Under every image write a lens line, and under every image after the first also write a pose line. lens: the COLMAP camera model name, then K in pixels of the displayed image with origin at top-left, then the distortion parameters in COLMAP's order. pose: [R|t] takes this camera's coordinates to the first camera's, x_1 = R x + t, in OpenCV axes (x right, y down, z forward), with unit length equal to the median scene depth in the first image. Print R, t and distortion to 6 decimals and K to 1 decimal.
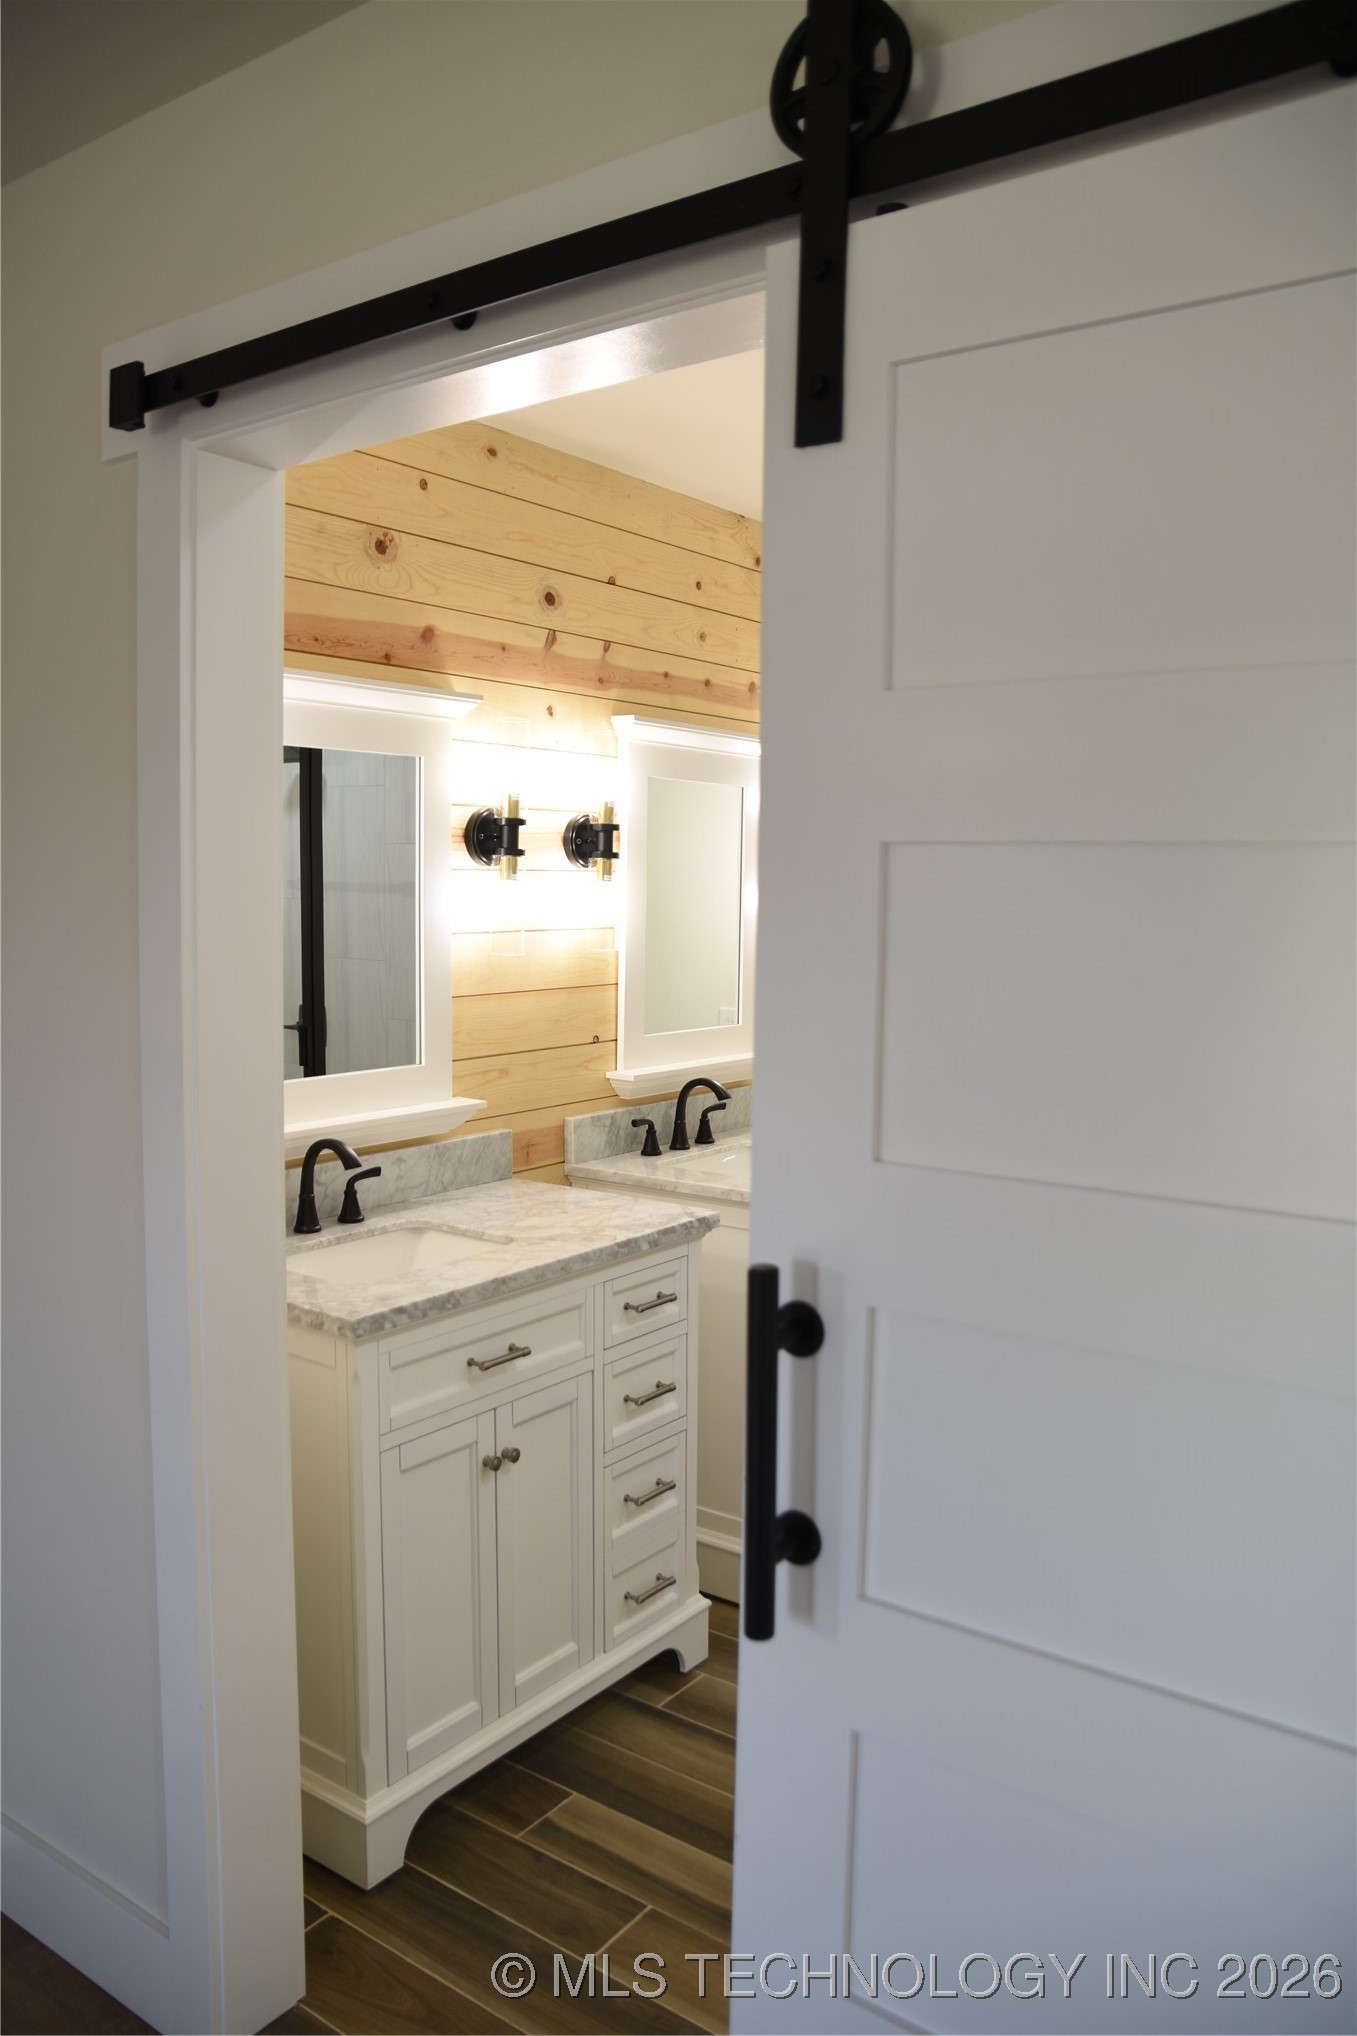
lens RADIAL K [[1498.6, 0, 681.6], [0, 1498.6, 1025.4], [0, 0, 1]] dist [-0.106417, 0.076267]
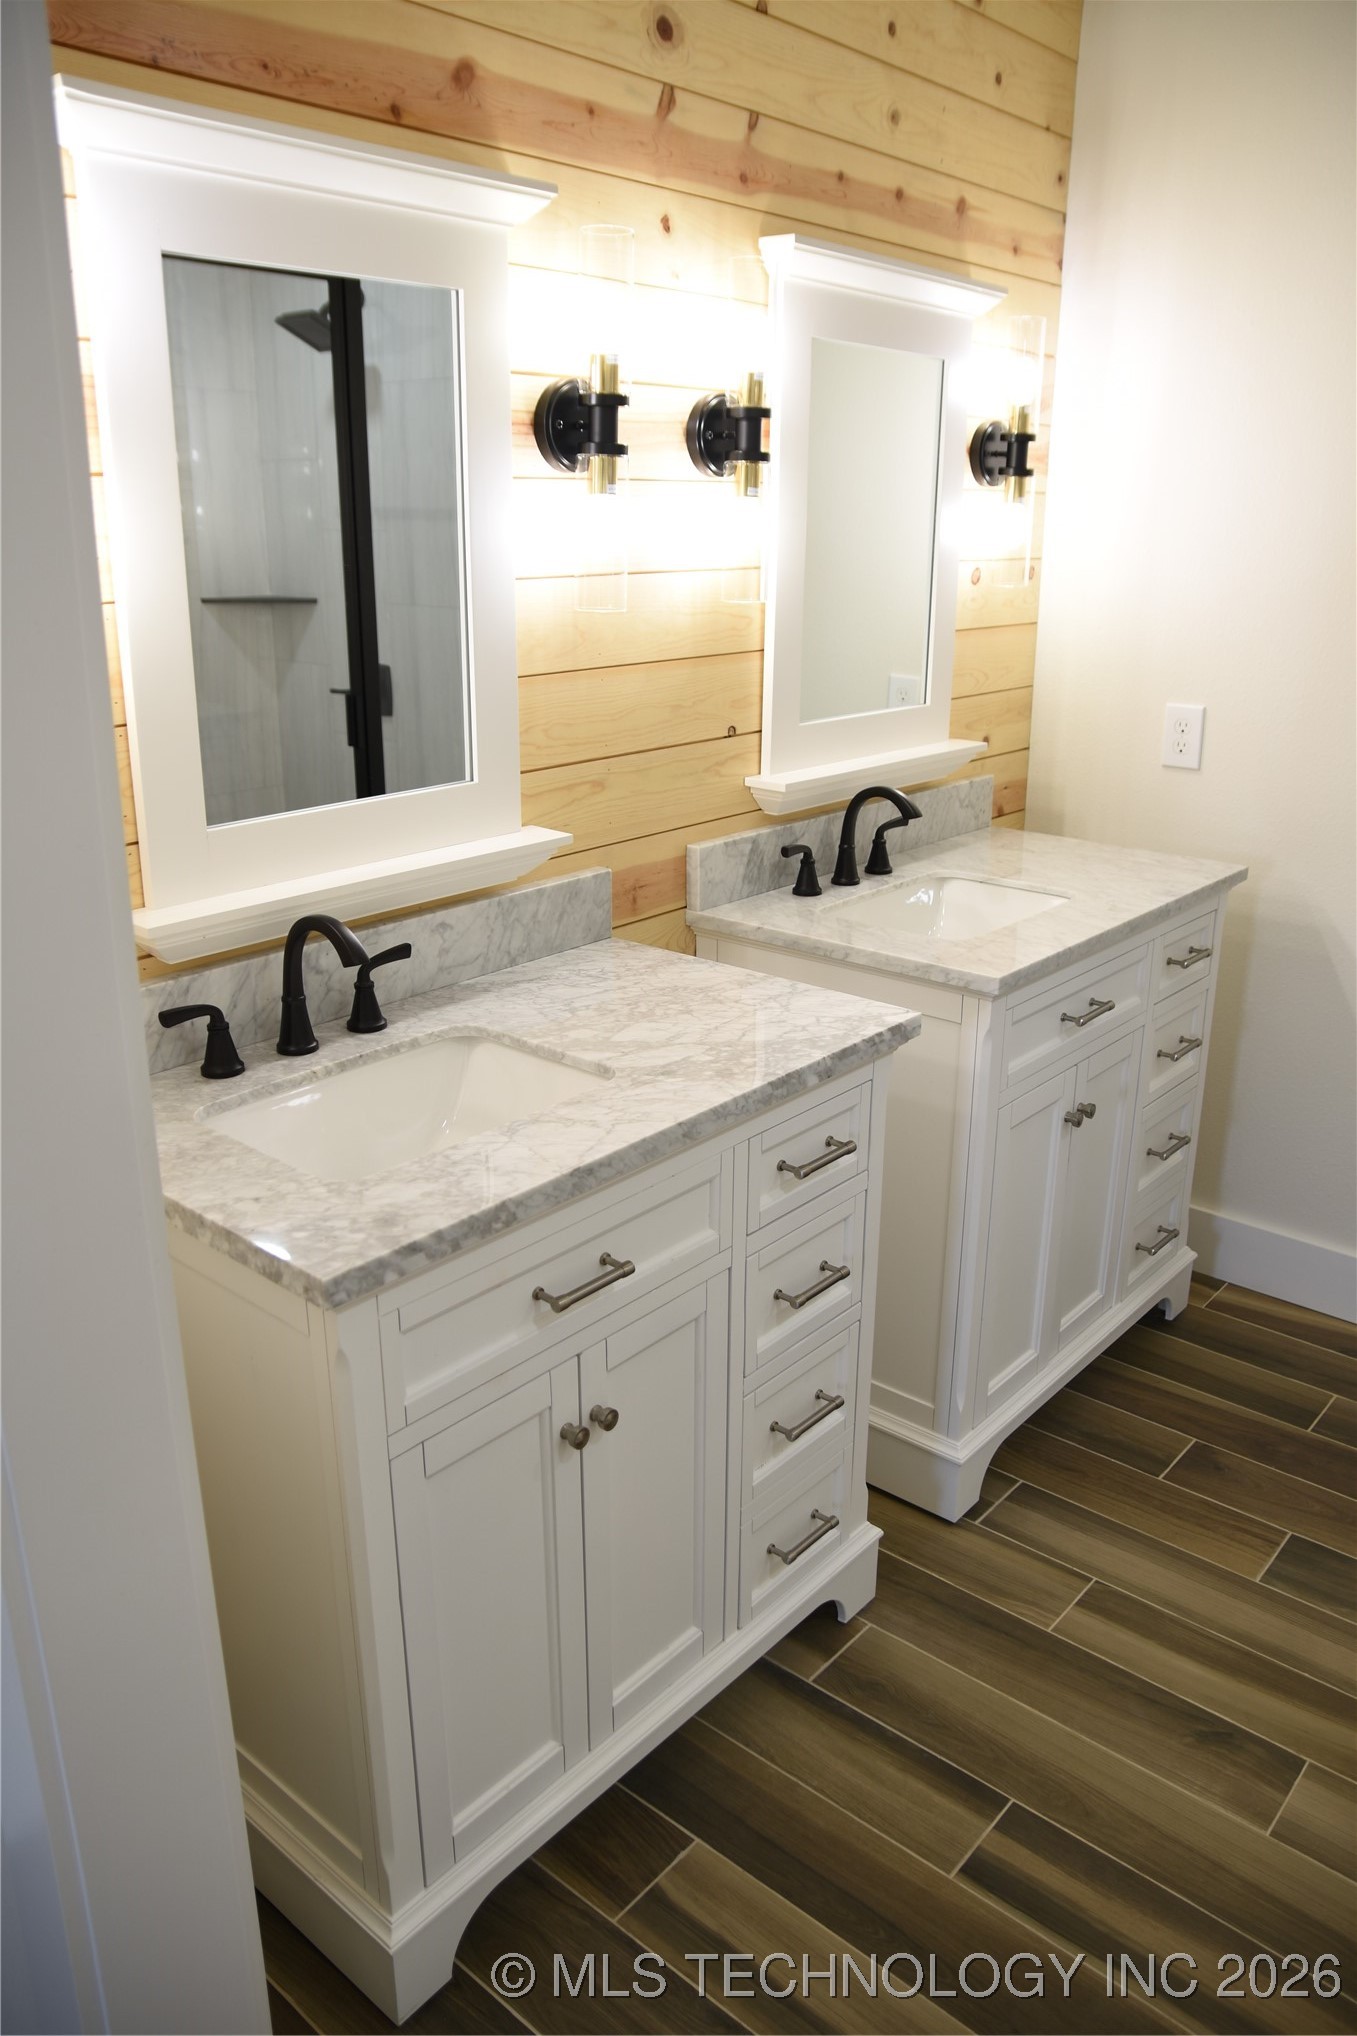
lens RADIAL K [[1498.6, 0, 673.3], [0, 1498.6, 1004.2], [0, 0, 1]] dist [-0.106417, 0.076267]
pose [[0.996568, 0.020372, -0.080237, -0.030710], [-0.001857, 0.974503, 0.224368, -0.027128], [0.082762, -0.223449, 0.971196, 0.347675]]
